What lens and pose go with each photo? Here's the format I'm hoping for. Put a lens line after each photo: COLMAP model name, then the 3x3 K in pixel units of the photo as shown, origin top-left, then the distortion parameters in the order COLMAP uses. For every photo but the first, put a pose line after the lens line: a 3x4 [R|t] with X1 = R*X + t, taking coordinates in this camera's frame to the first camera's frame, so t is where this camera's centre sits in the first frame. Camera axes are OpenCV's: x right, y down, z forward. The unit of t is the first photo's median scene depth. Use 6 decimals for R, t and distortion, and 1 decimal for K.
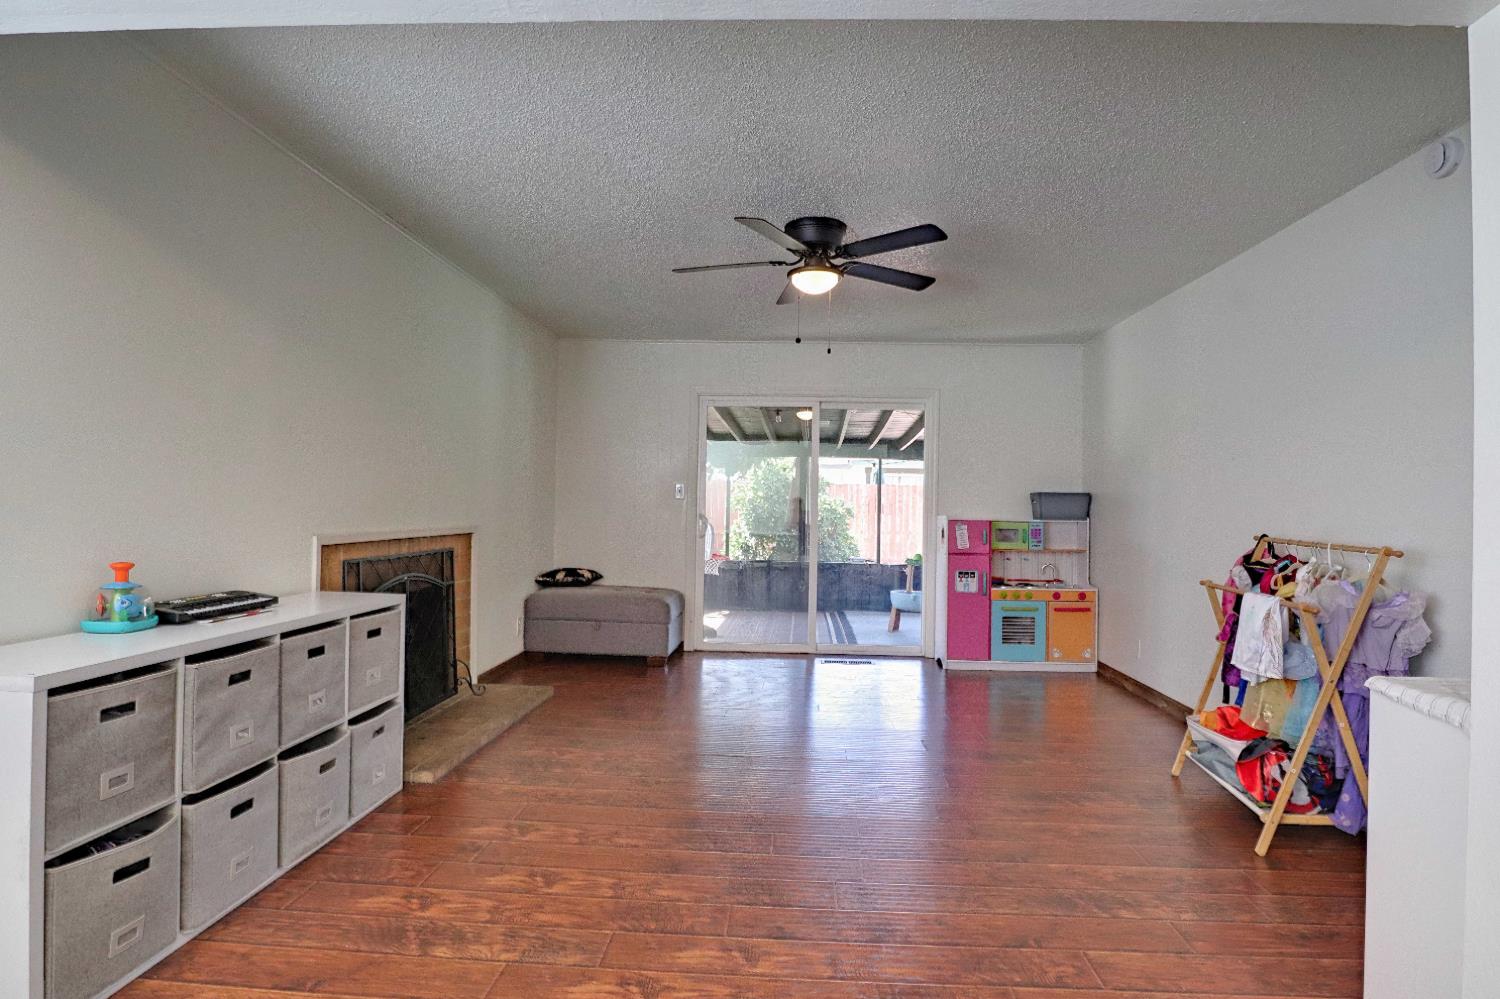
lens RADIAL K [[765.5, 0, 785.5], [0, 765.5, 496.4], [0, 0, 1]] dist [-0.049370, 0.010998]
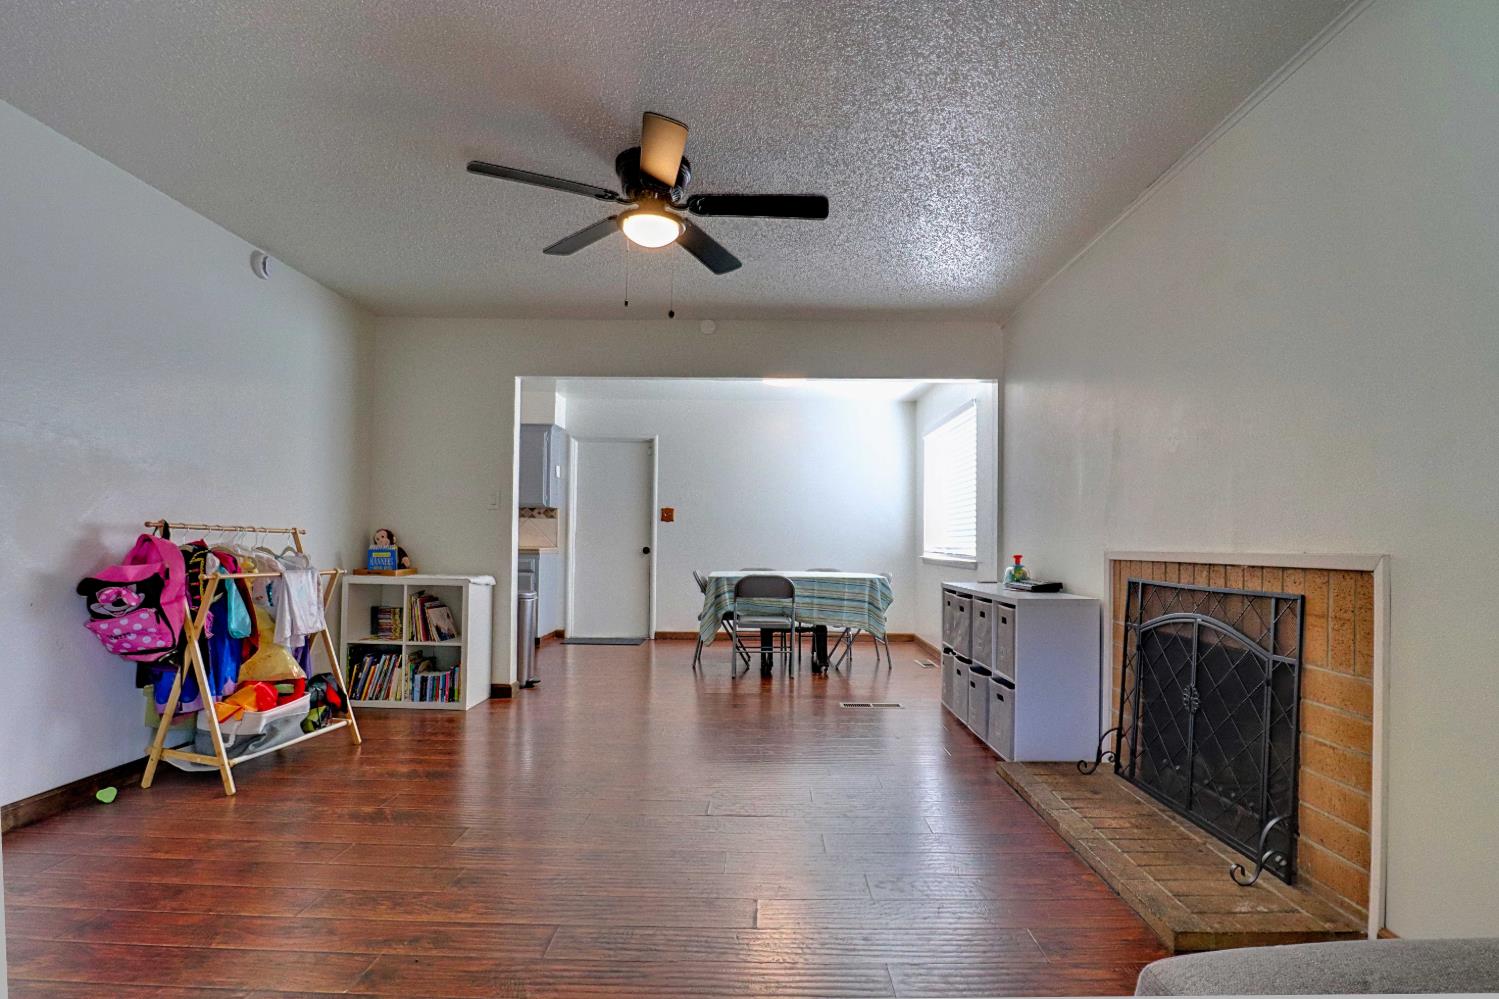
lens RADIAL K [[750.0, 0, 774.0], [0, 750.0, 508.4], [0, 0, 1]] dist [-0.033497, 0.001003]
pose [[-0.998982, -0.032651, -0.031137, -0.092070], [-0.030746, 0.997737, -0.059794, 0.066720], [0.033019, -0.058776, -0.997725, 1.944360]]
